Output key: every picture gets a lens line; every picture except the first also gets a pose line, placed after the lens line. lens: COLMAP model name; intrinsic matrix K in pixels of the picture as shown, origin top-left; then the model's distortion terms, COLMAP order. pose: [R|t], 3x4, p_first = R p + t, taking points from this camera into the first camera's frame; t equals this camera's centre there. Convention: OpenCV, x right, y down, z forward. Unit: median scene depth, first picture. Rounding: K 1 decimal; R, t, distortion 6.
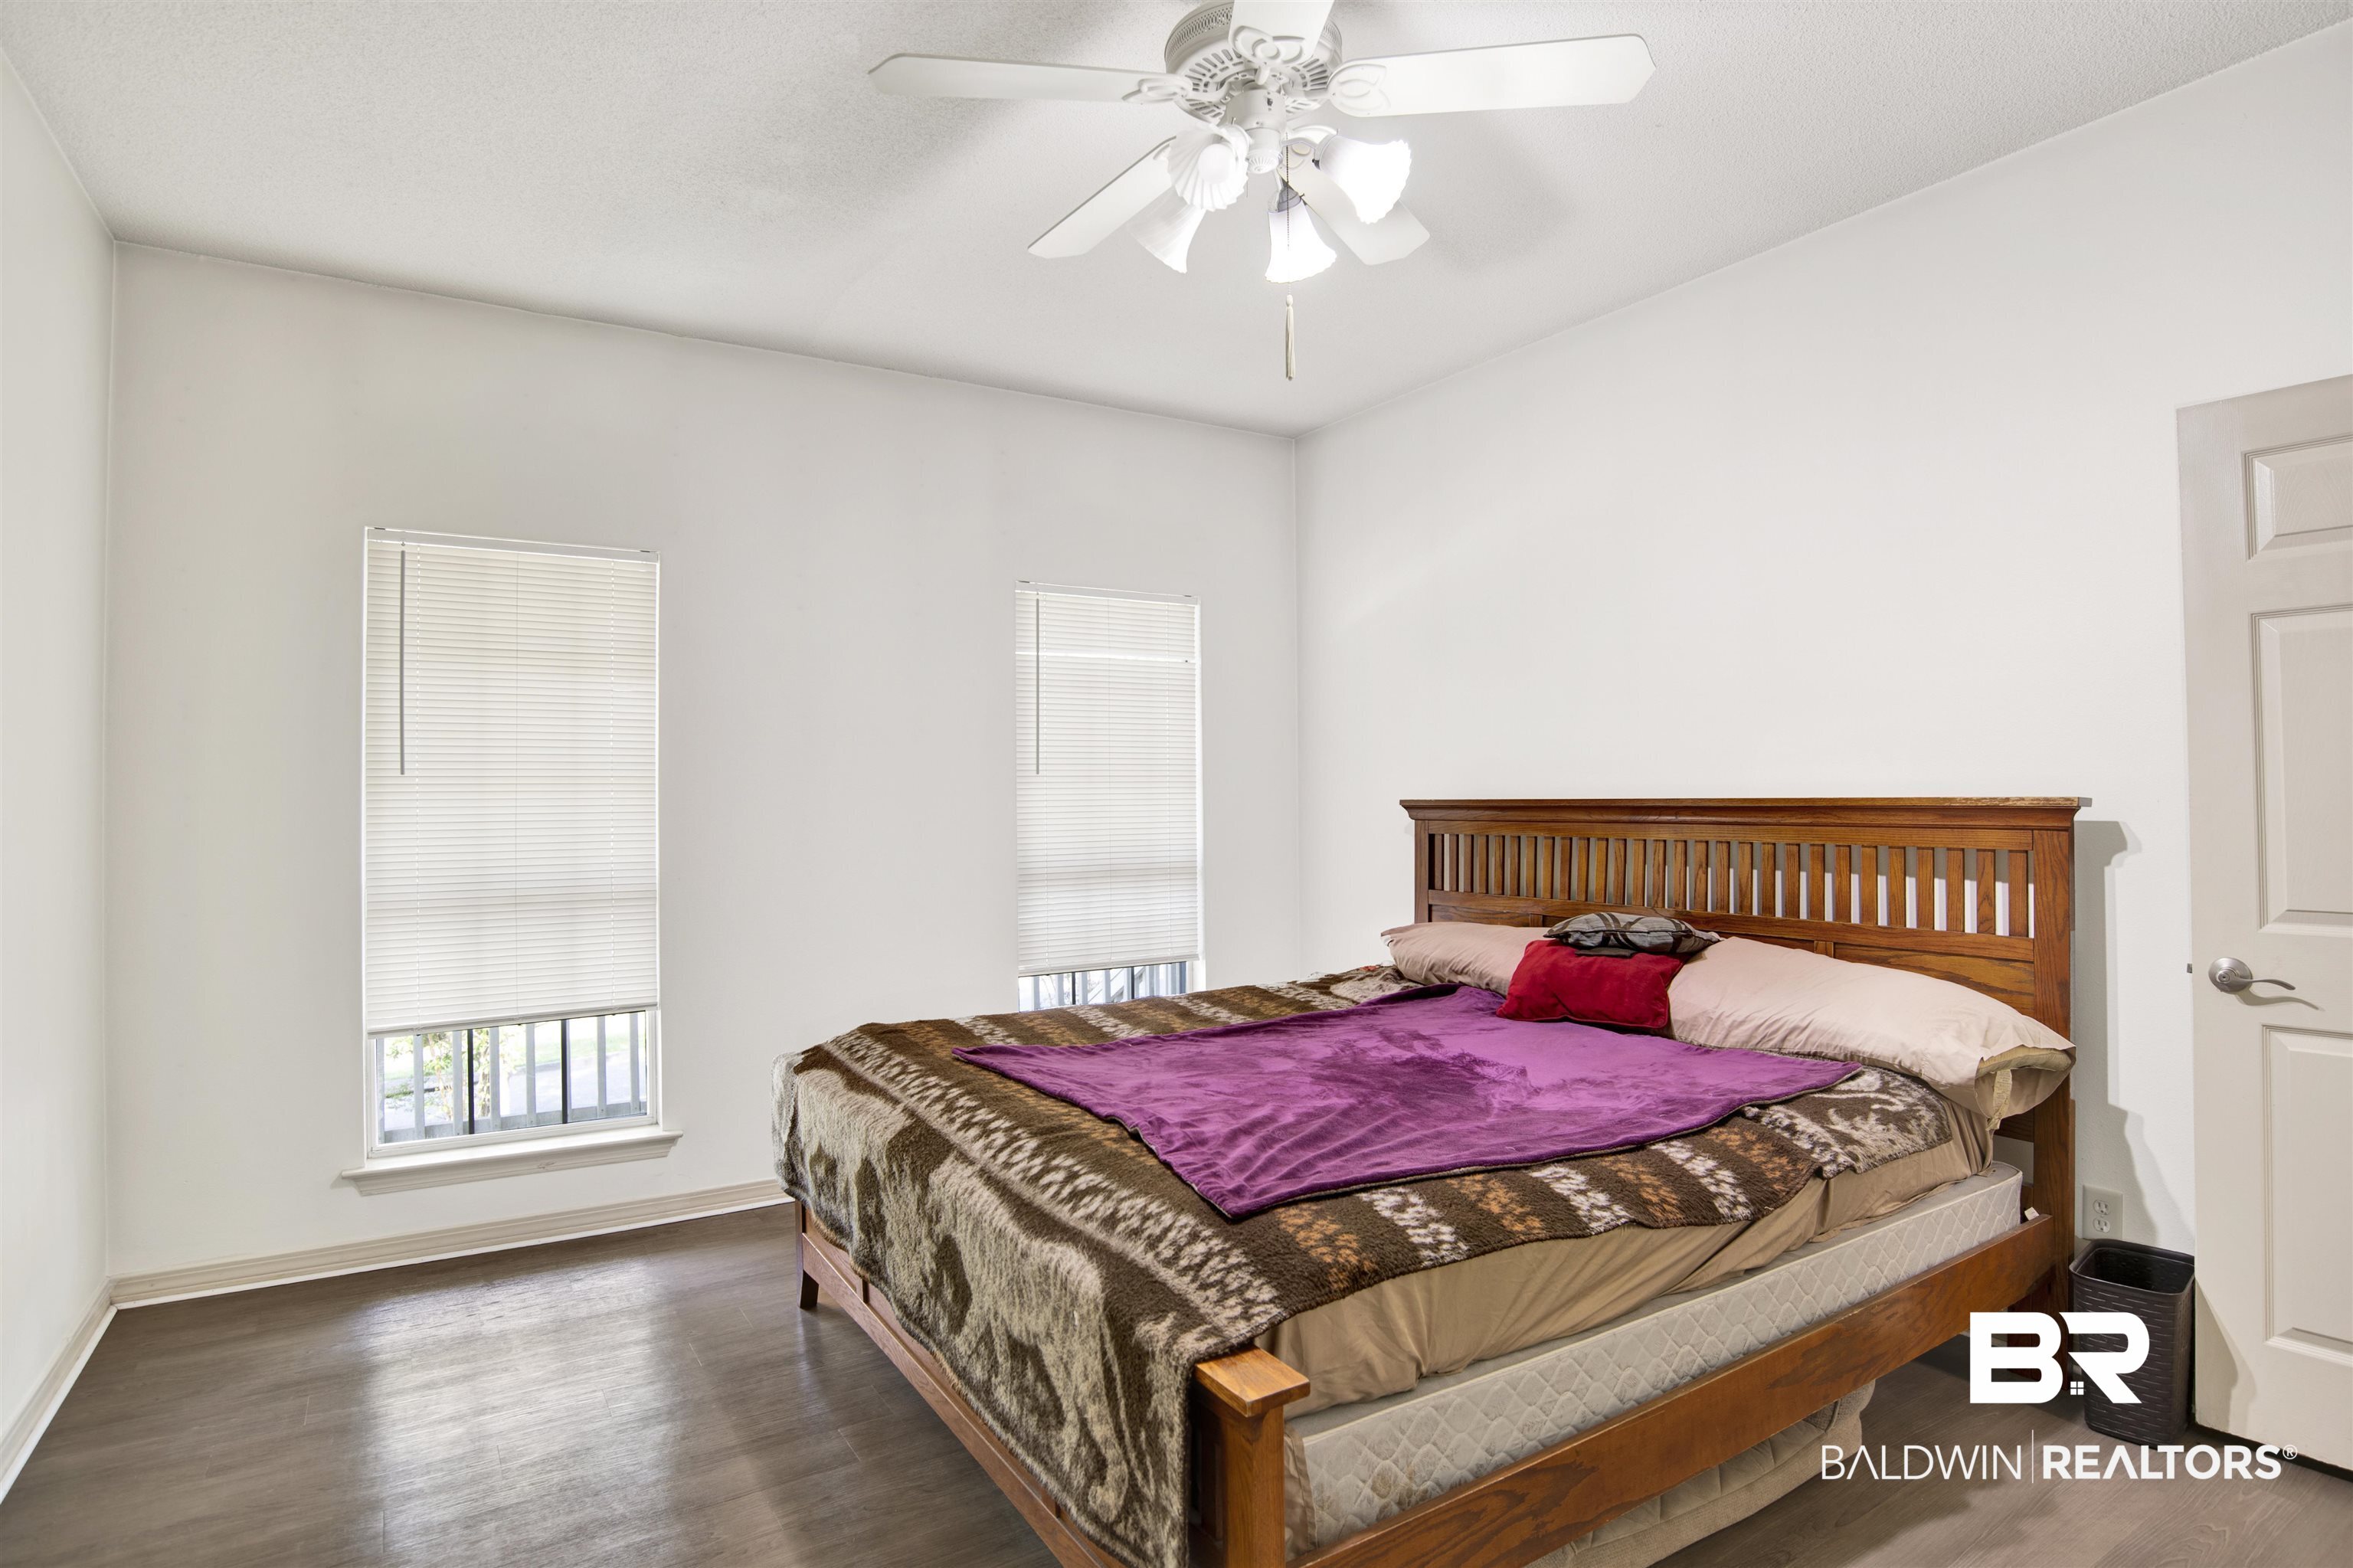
lens RADIAL K [[1228.4, 0, 1166.2], [0, 1228.4, 775.5], [0, 0, 1]] dist [-0.059070, 0.018803]
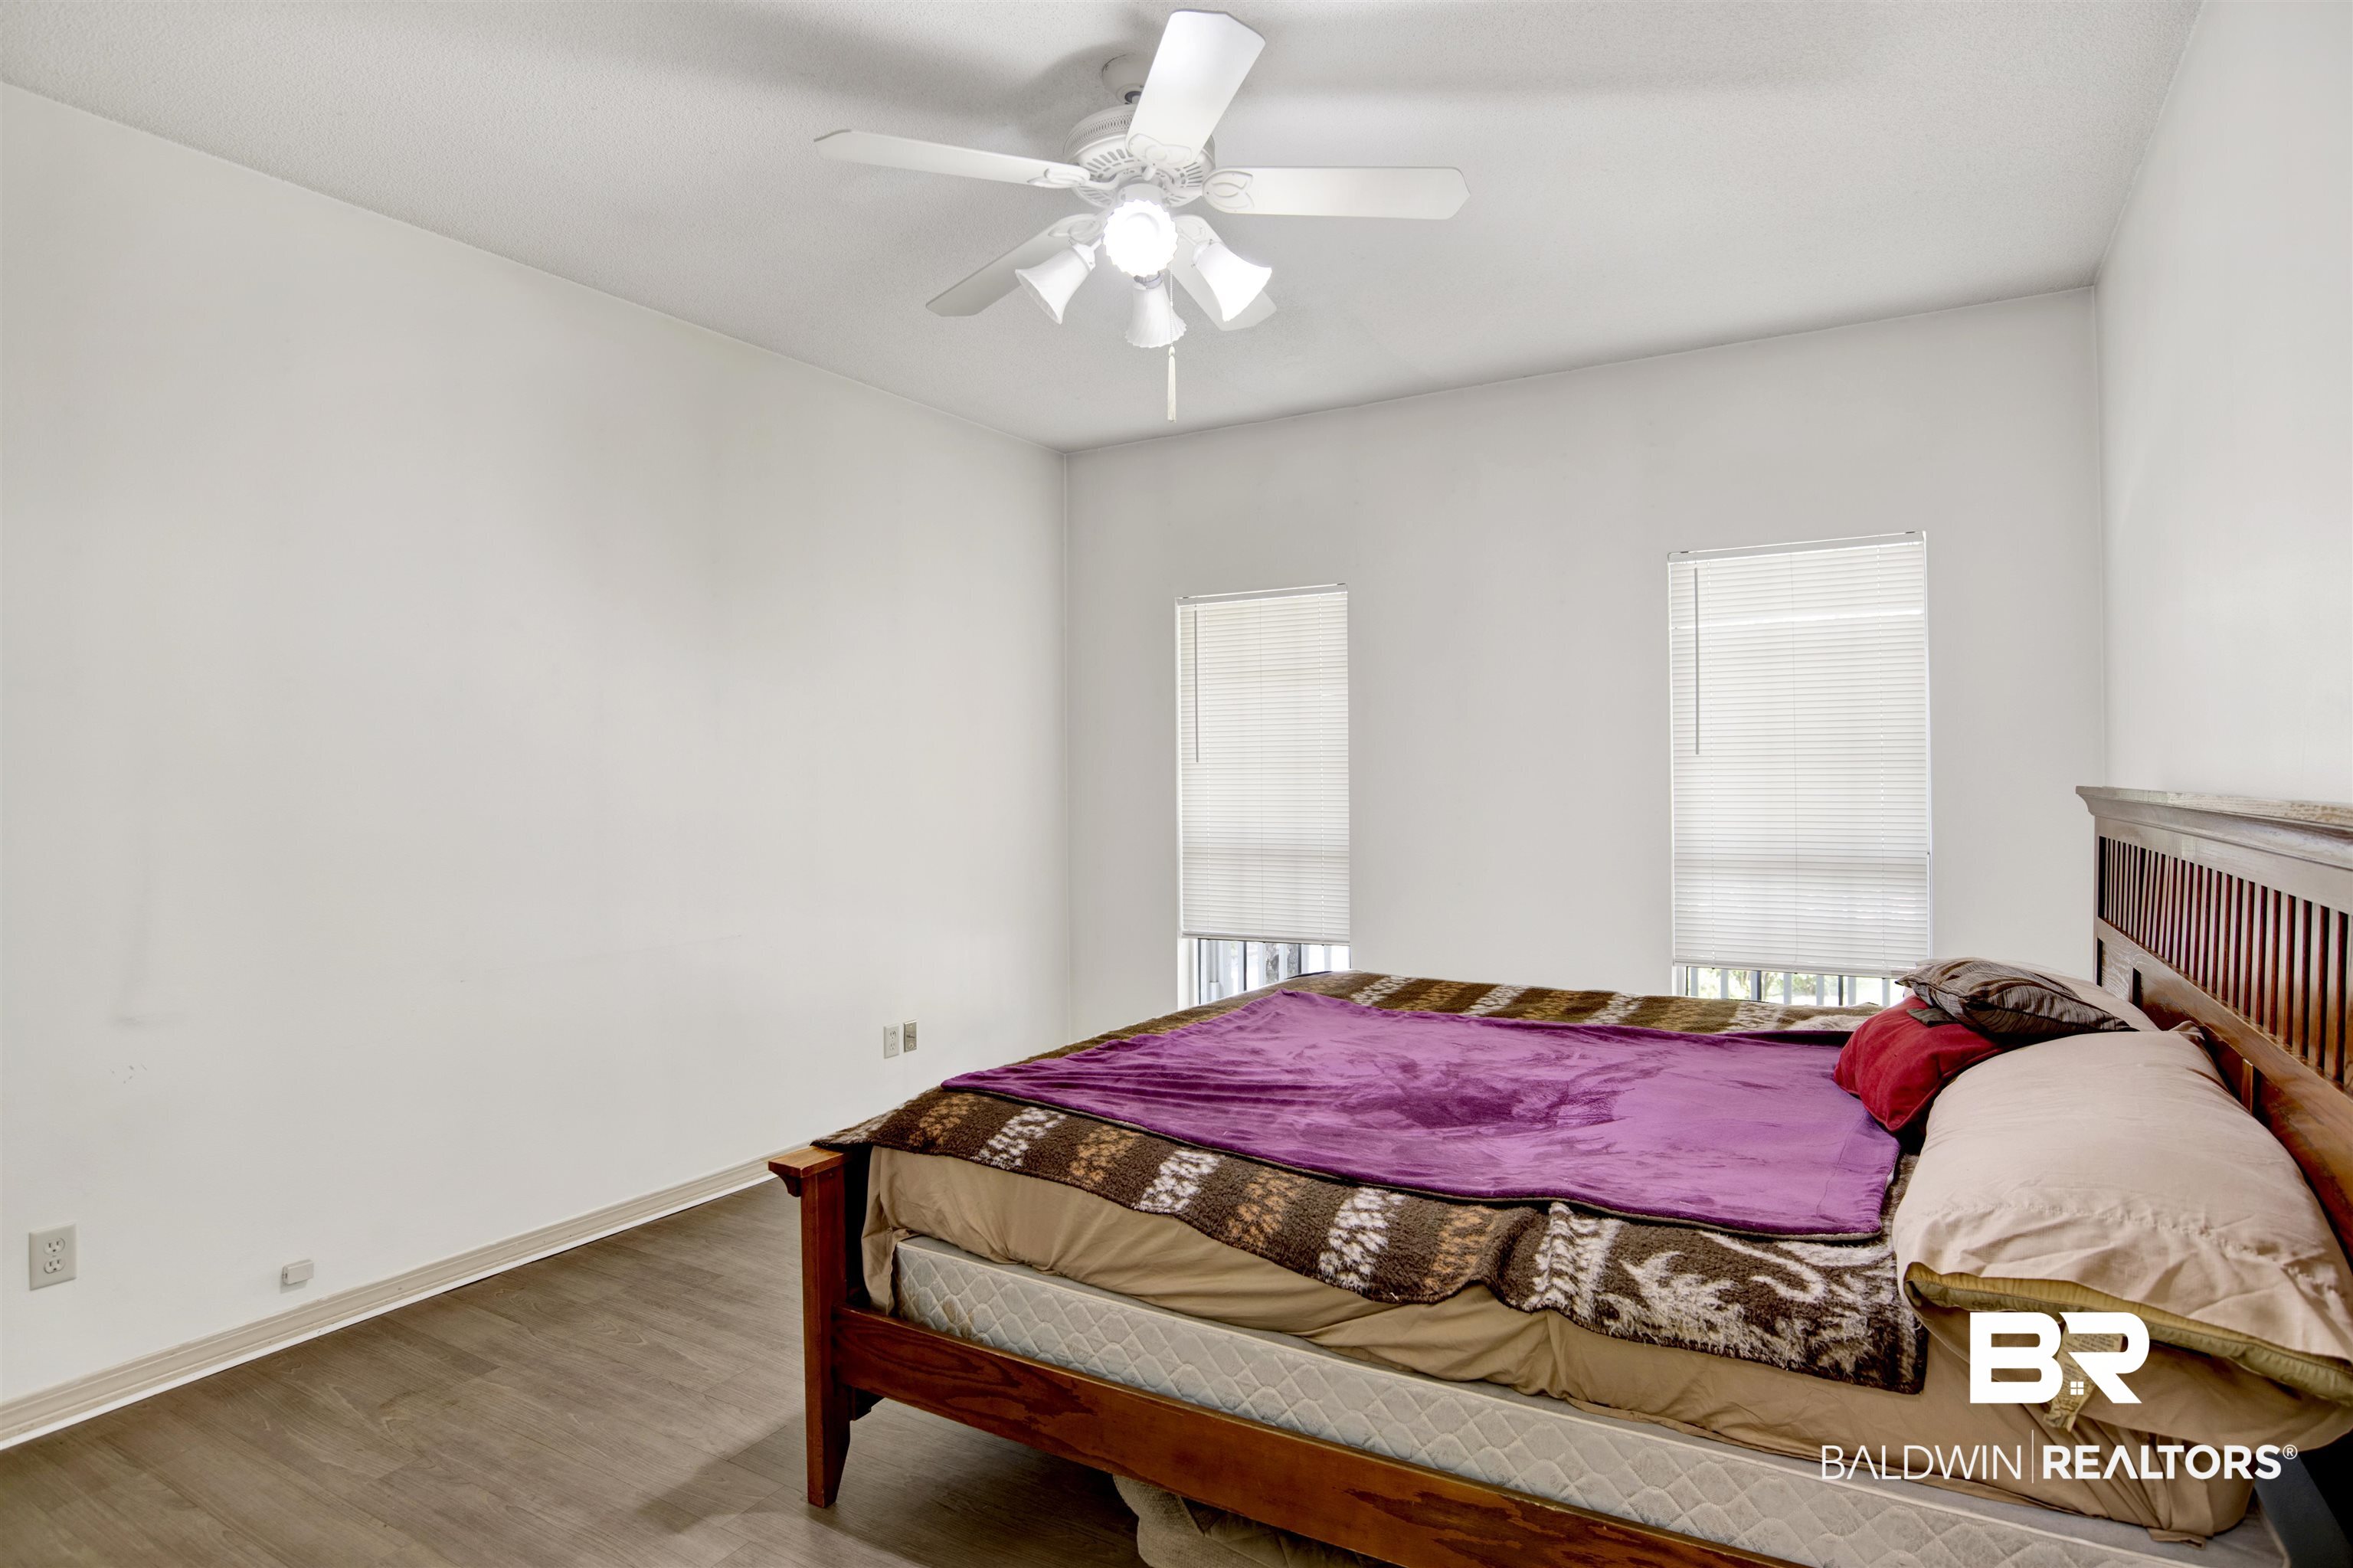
lens RADIAL K [[1248.2, 0, 1256.7], [0, 1248.2, 775.6], [0, 0, 1]] dist [-0.061148, -0.000014]
pose [[0.472390, 0.004074, -0.881380, 1.141429], [0.015699, 0.999792, 0.013035, -0.005739], [0.881250, -0.019994, 0.472228, 0.506669]]
